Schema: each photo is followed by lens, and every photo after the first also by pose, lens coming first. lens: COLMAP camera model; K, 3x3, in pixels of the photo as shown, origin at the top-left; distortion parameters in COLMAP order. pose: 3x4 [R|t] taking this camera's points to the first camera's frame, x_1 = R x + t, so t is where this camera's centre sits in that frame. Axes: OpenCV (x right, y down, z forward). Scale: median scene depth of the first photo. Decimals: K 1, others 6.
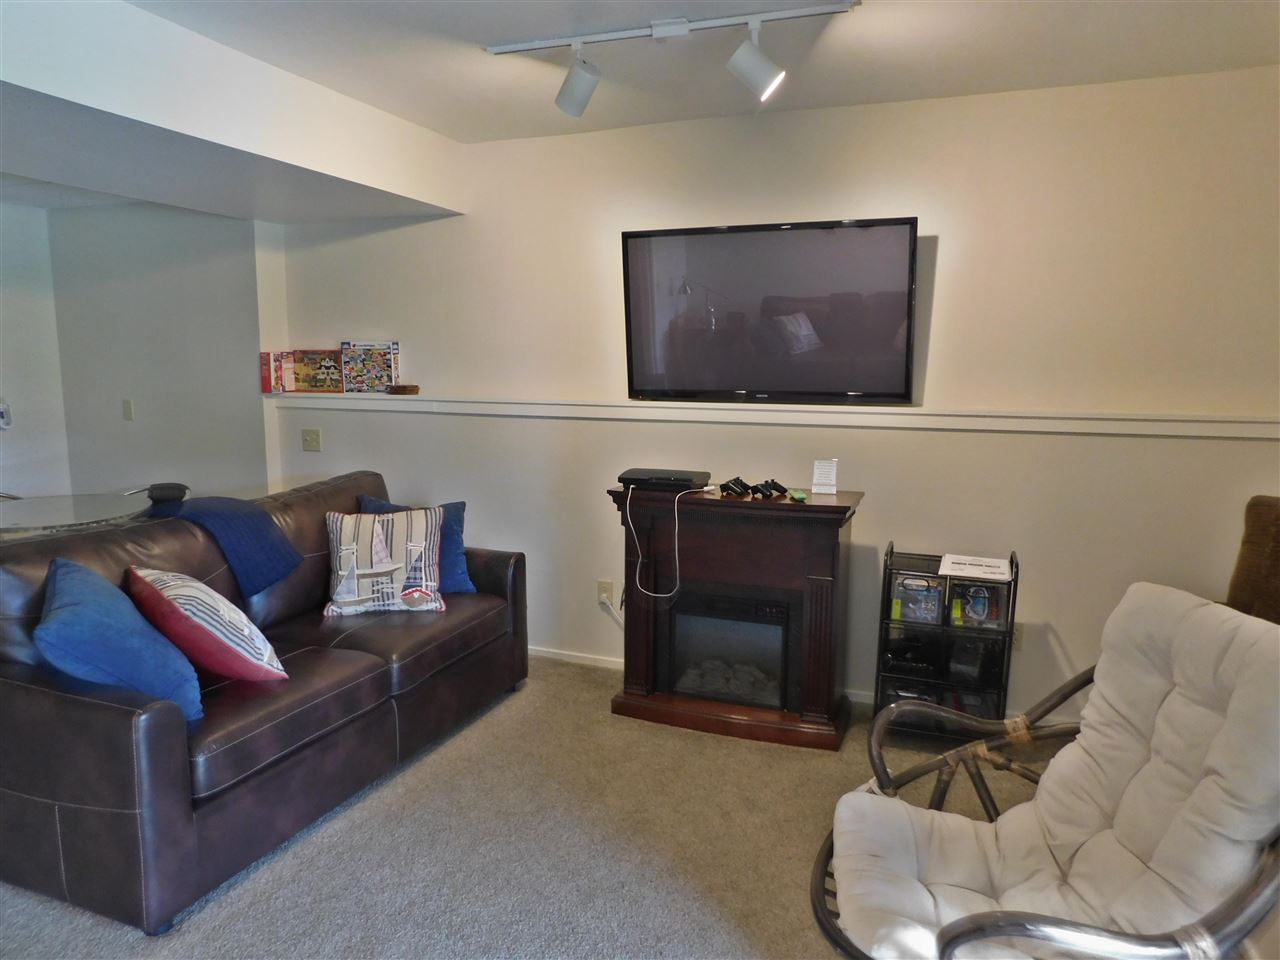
lens RADIAL K [[850.8, 0, 642.0], [0, 850.8, 476.0], [0, 0, 1]] dist [-0.038714, 0.031392]
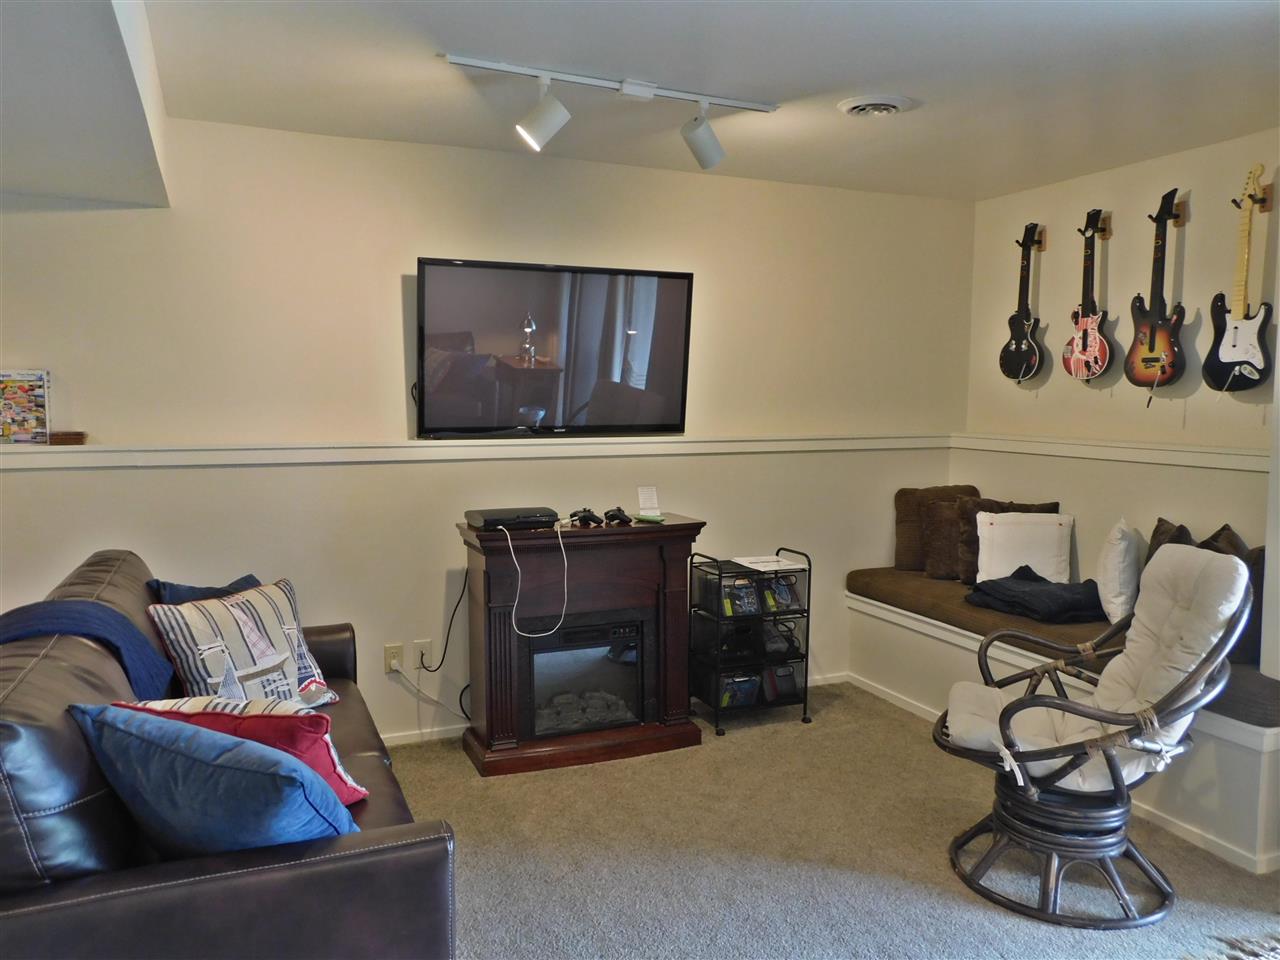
lens RADIAL K [[949.1, 0, 639.9], [0, 949.1, 480.8], [0, 0, 1]] dist [-0.001930, -0.001410]
pose [[0.716352, -0.064328, 0.694768, -0.651596], [0.096708, 0.995284, -0.007560, -0.017376], [-0.691005, 0.072606, 0.719194, 0.126237]]
